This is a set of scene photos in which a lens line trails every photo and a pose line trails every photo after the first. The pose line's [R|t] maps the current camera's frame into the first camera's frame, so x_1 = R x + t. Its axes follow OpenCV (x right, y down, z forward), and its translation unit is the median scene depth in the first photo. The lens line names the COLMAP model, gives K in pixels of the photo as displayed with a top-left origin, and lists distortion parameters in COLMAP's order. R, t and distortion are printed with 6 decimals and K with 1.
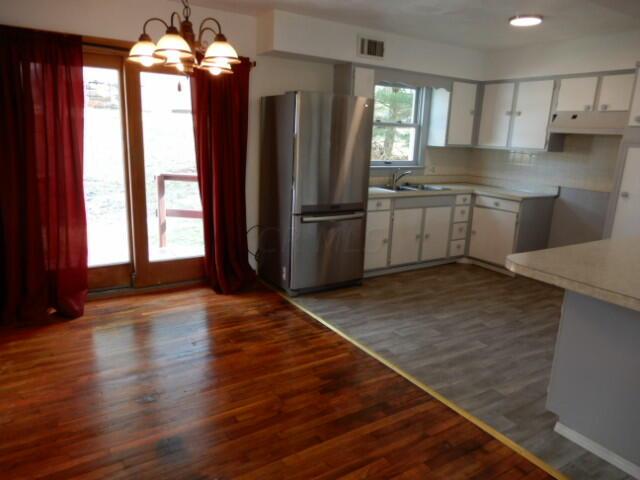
lens RADIAL K [[455.5, 0, 319.5], [0, 455.5, 237.3], [0, 0, 1]] dist [0.002021, -0.001525]
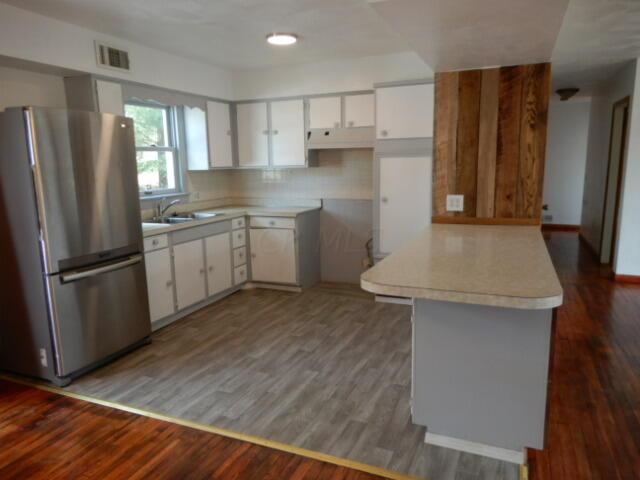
lens RADIAL K [[455.5, 0, 321.7], [0, 455.5, 236.8], [0, 0, 1]] dist [0.002021, -0.001525]
pose [[0.824787, -0.149853, 0.545226, -0.080238], [0.178824, 0.983881, -0.000100, -0.030245], [-0.536422, 0.097582, 0.838289, 0.145560]]
